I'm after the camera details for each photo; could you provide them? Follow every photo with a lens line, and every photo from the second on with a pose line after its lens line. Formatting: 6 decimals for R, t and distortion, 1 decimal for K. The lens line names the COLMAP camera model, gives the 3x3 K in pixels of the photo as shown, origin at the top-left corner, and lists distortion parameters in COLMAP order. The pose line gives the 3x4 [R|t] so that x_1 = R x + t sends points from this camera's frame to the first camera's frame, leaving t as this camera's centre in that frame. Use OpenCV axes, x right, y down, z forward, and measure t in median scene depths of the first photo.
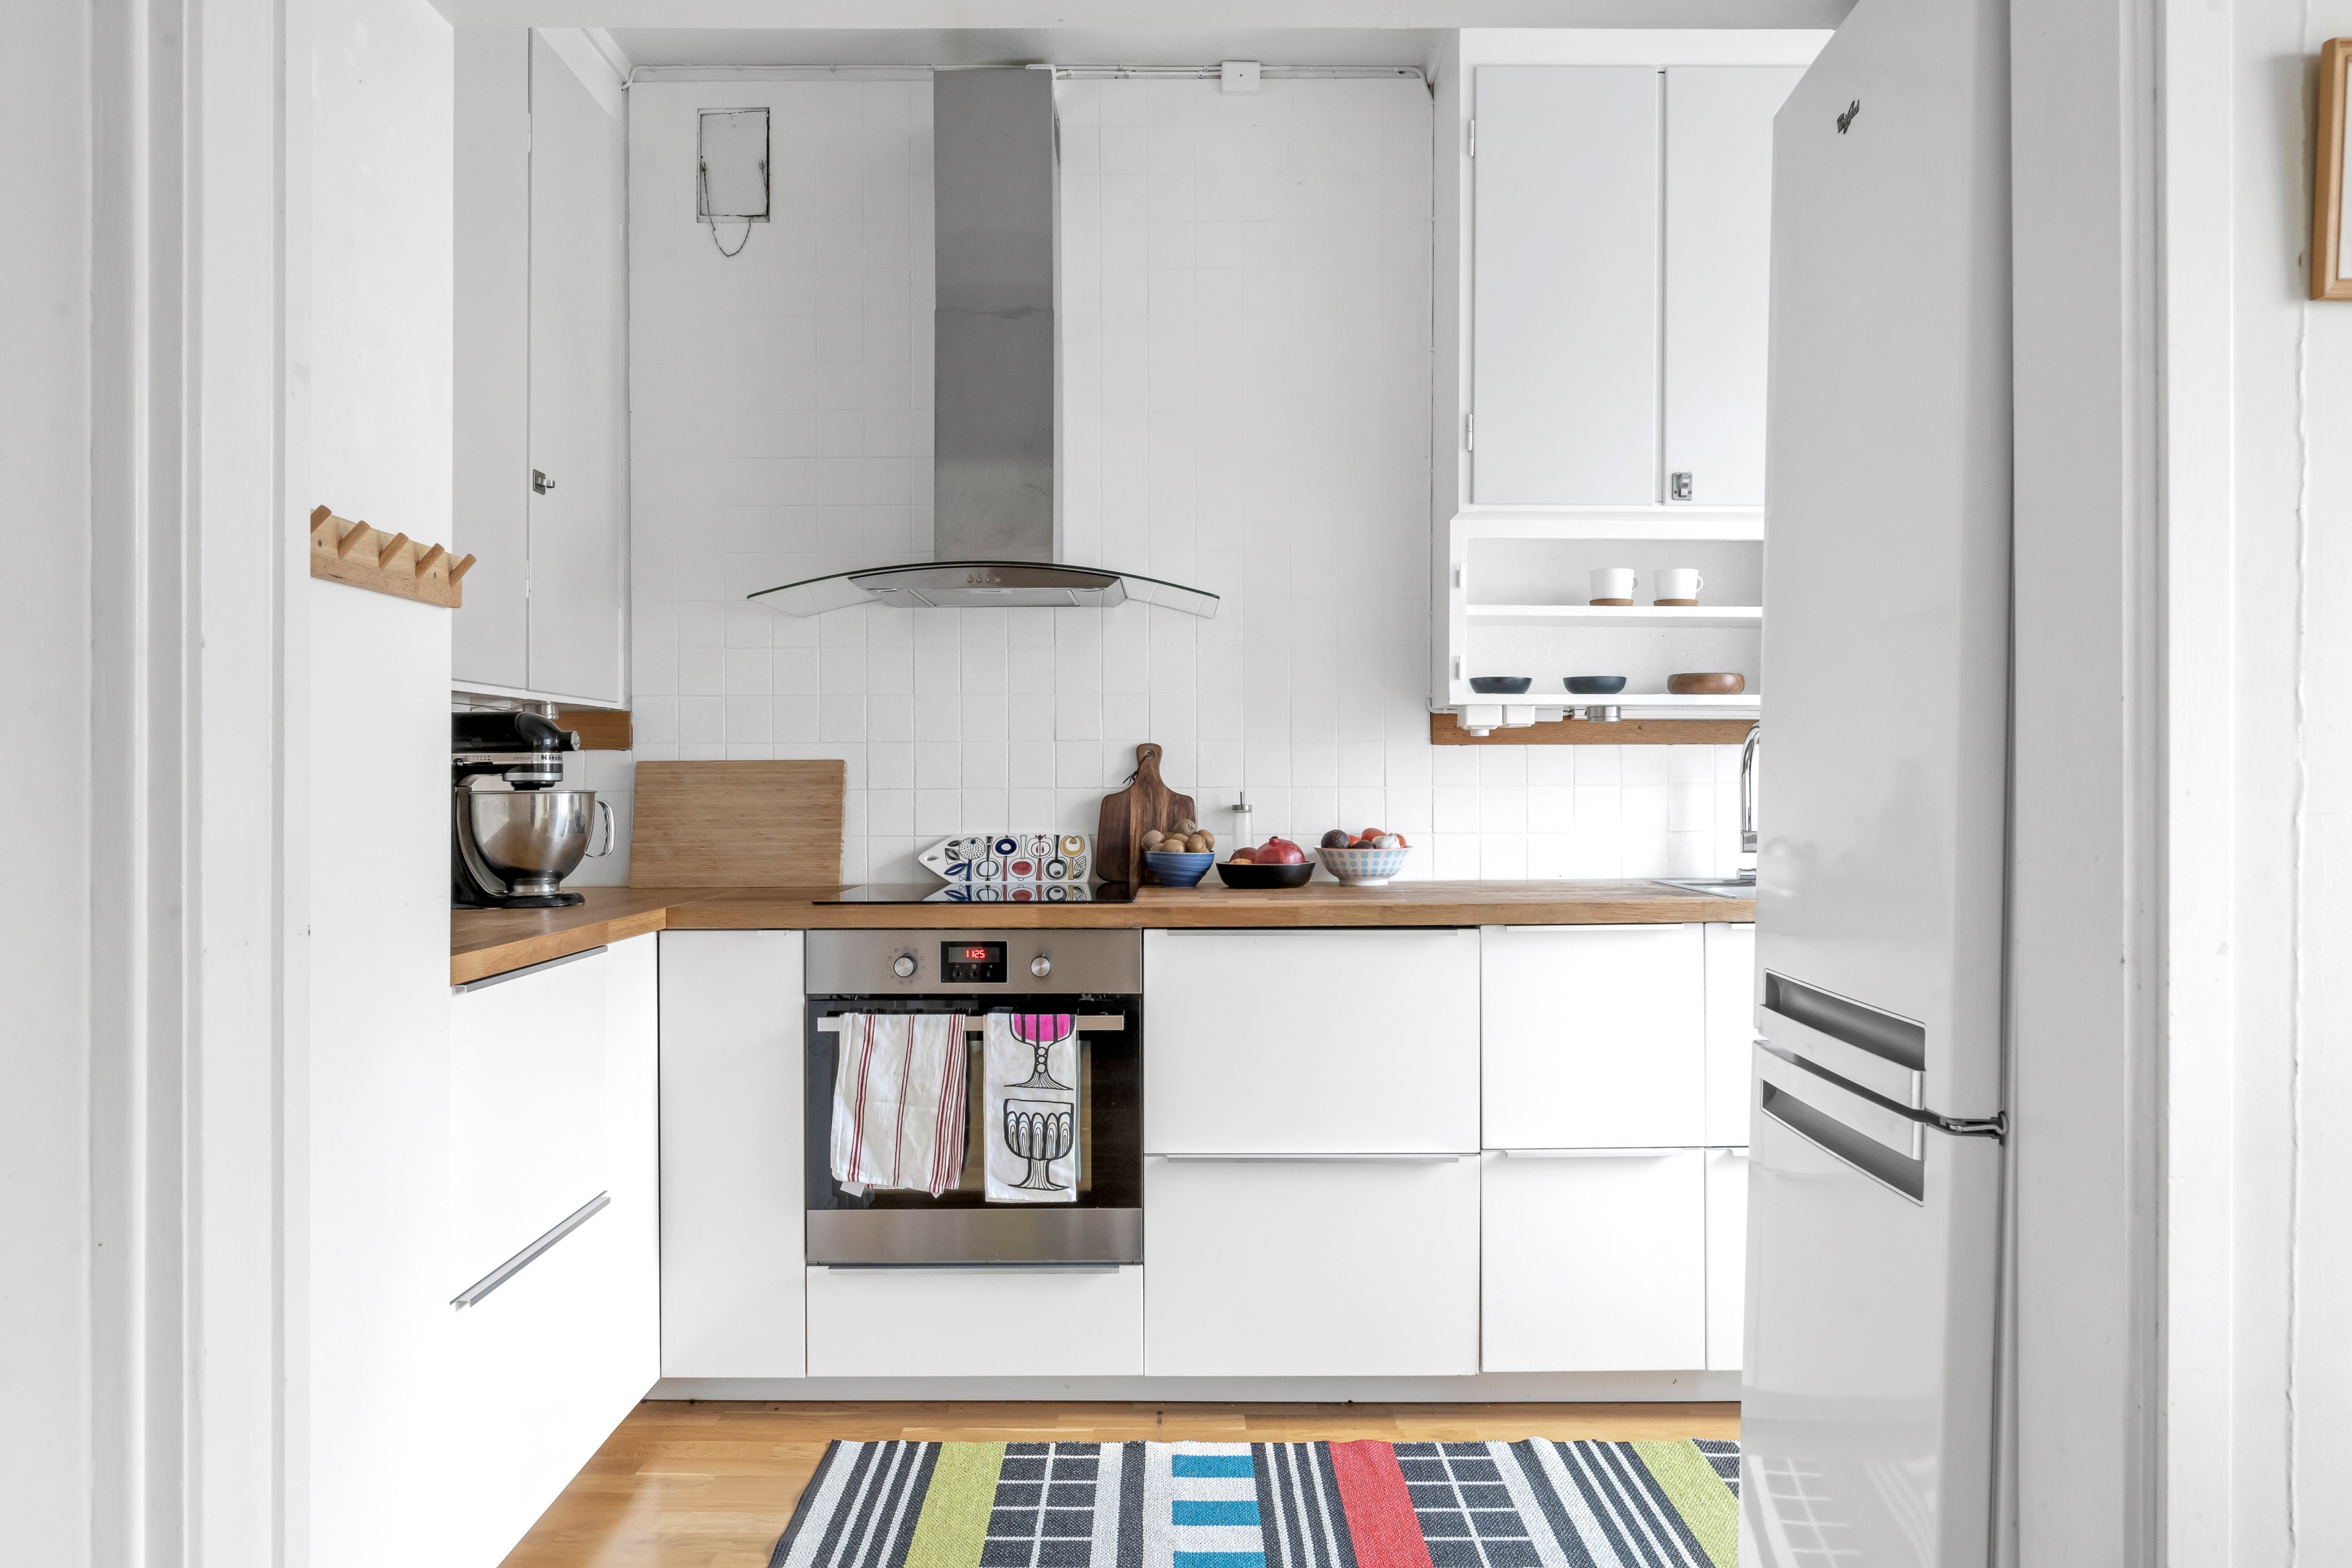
lens RADIAL K [[1643.5, 0, 1171.7], [0, 1643.5, 782.9], [0, 0, 1]] dist [-0.006496, 0.004103]
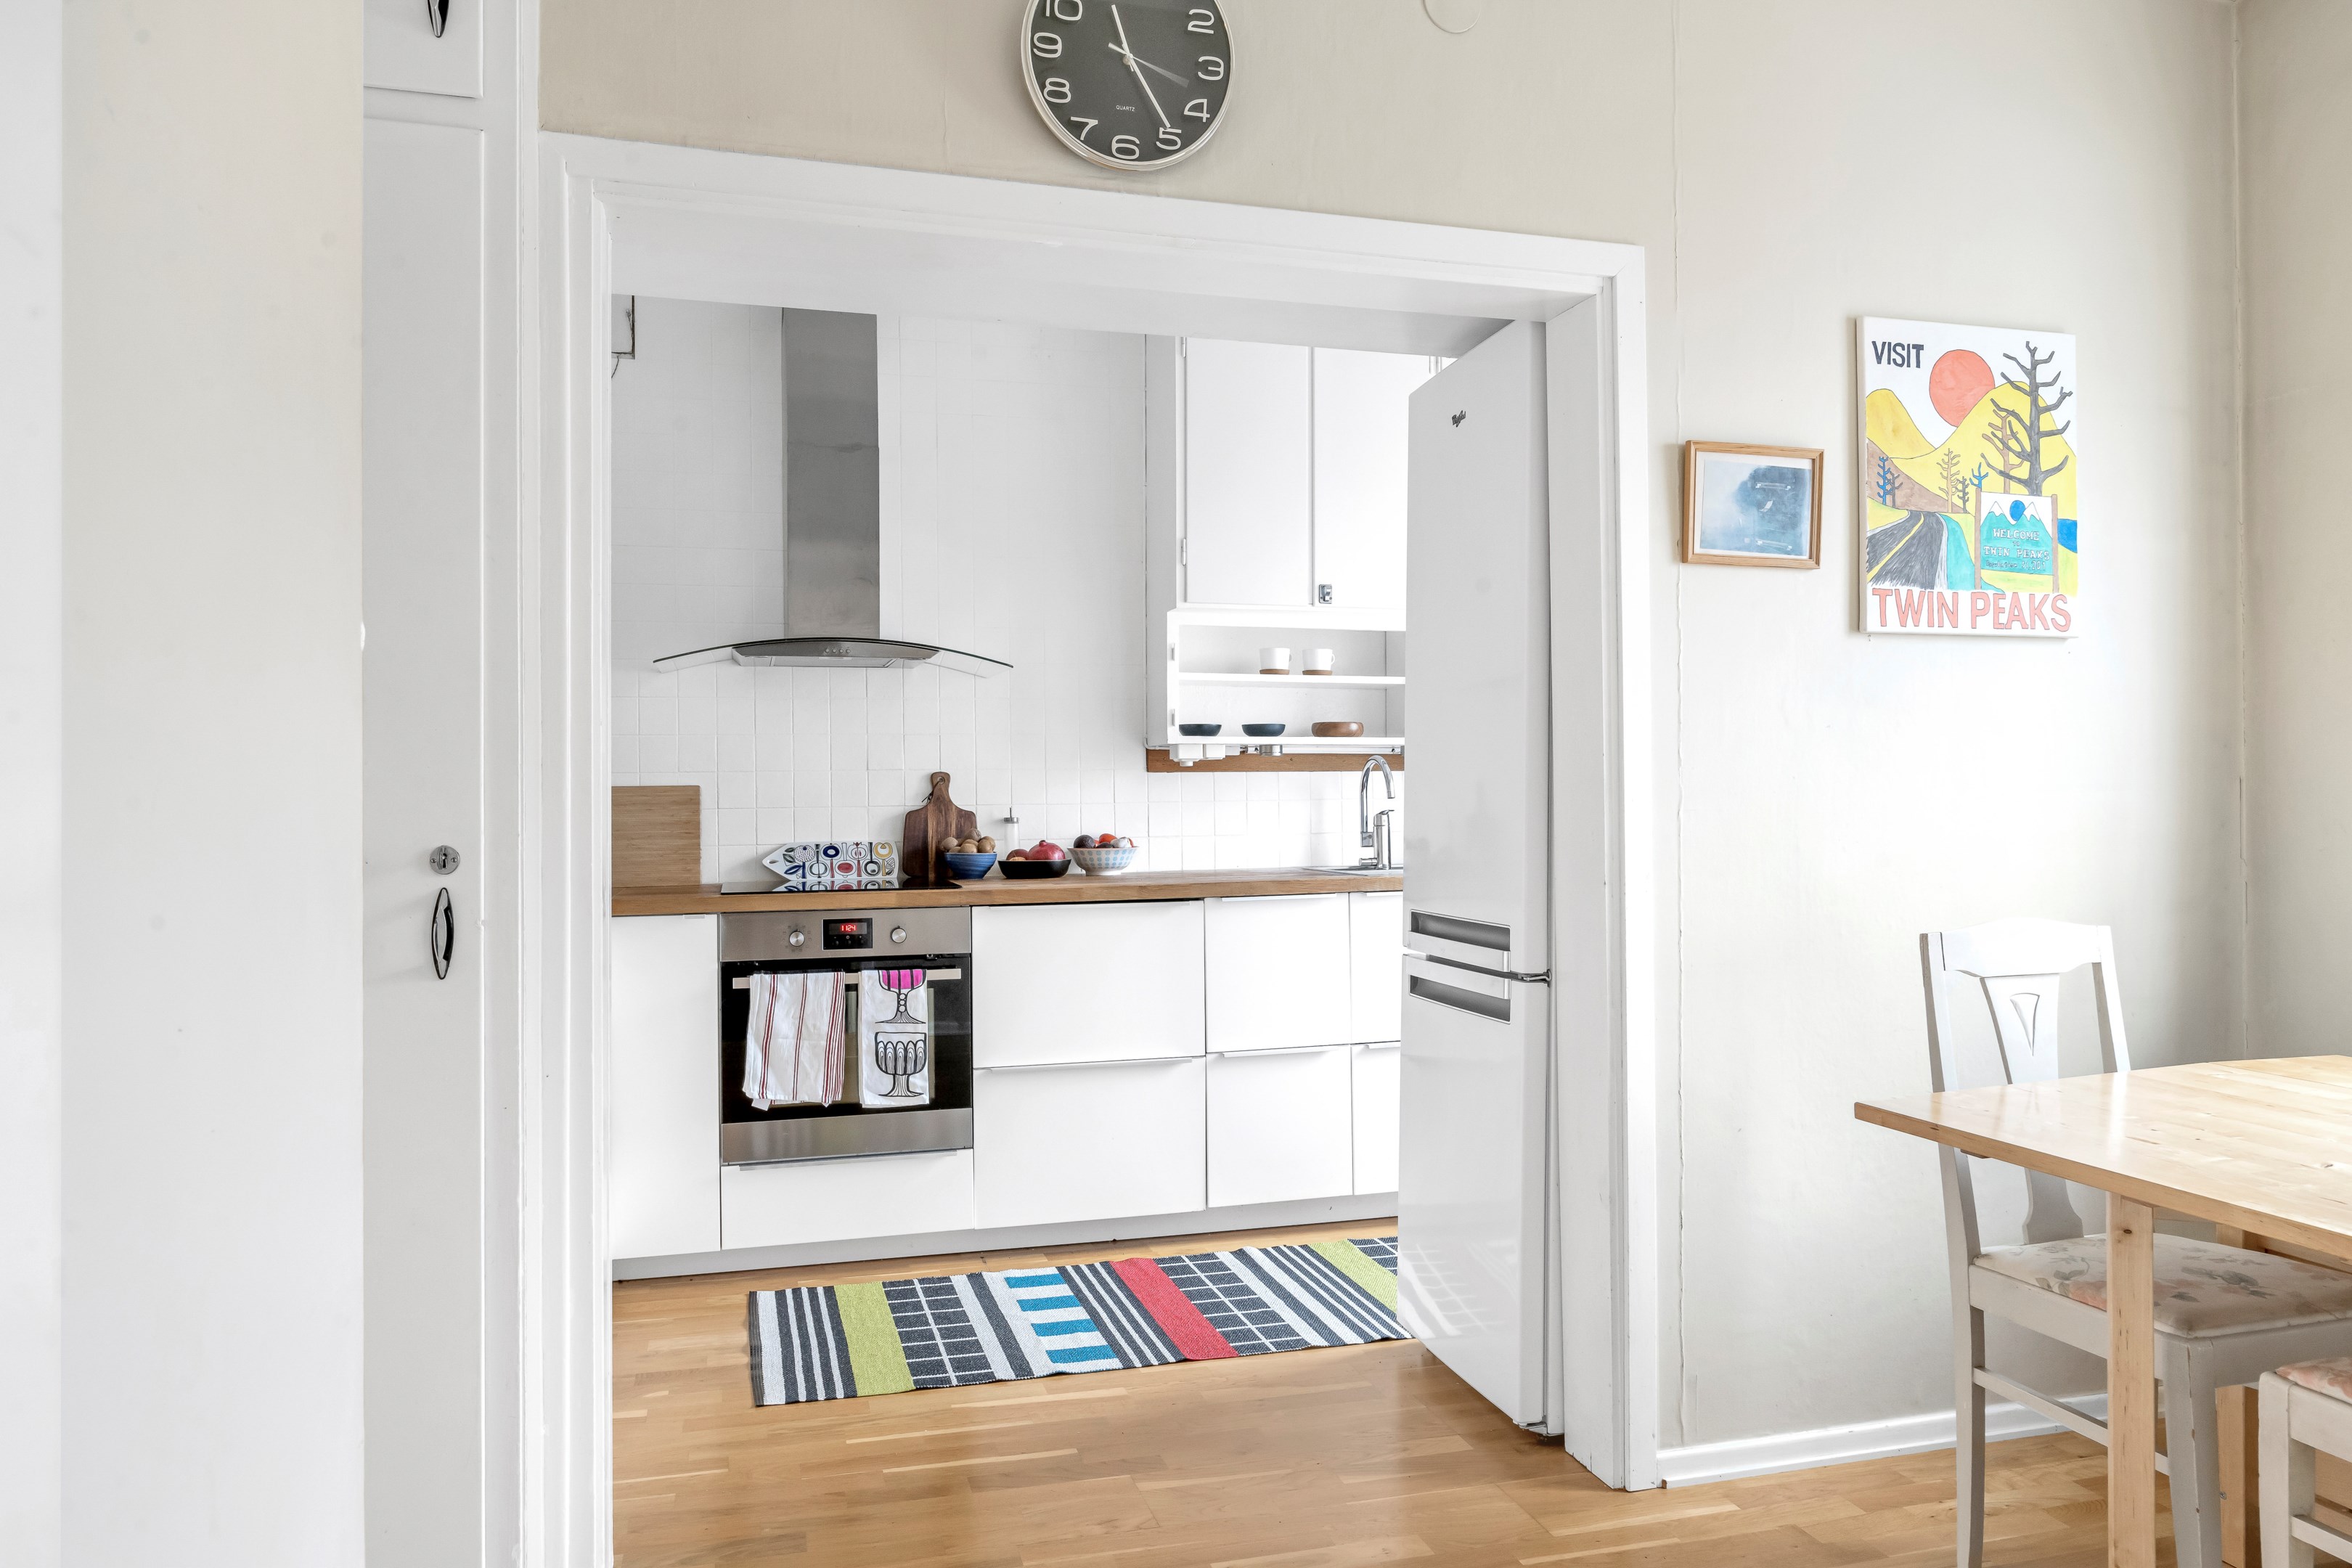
lens RADIAL K [[1603.5, 0, 1178.3], [0, 1603.5, 779.6], [0, 0, 1]] dist [0.004782, 0.001042]
pose [[0.963352, -0.004181, 0.268209, -0.213144], [0.008035, 0.999880, -0.013272, 0.000937], [-0.268121, 0.014941, 0.963269, -0.357257]]
